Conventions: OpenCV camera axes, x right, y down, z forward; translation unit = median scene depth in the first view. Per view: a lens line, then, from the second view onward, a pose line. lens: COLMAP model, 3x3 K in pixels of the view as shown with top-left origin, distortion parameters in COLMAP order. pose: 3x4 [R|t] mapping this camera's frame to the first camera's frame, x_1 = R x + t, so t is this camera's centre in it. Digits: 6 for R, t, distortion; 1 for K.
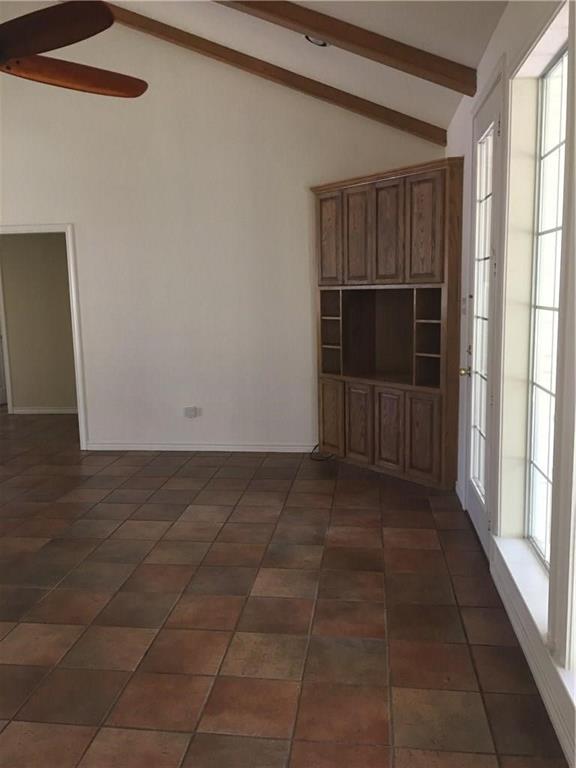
lens RADIAL K [[663.8, 0, 288.0], [0, 663.8, 384.0], [0, 0, 1]] dist [0.111711, -0.166790]
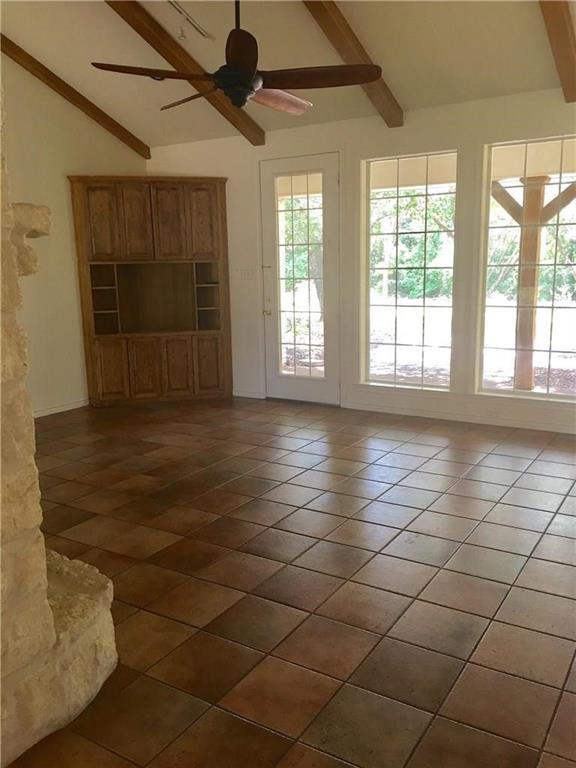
lens RADIAL K [[663.8, 0, 288.0], [0, 663.8, 384.0], [0, 0, 1]] dist [0.111711, -0.166790]
pose [[0.415713, -0.156435, 0.895941, -1.056926], [0.145509, 0.983847, 0.104268, -0.006332], [-0.897781, 0.087022, 0.431760, 0.217068]]
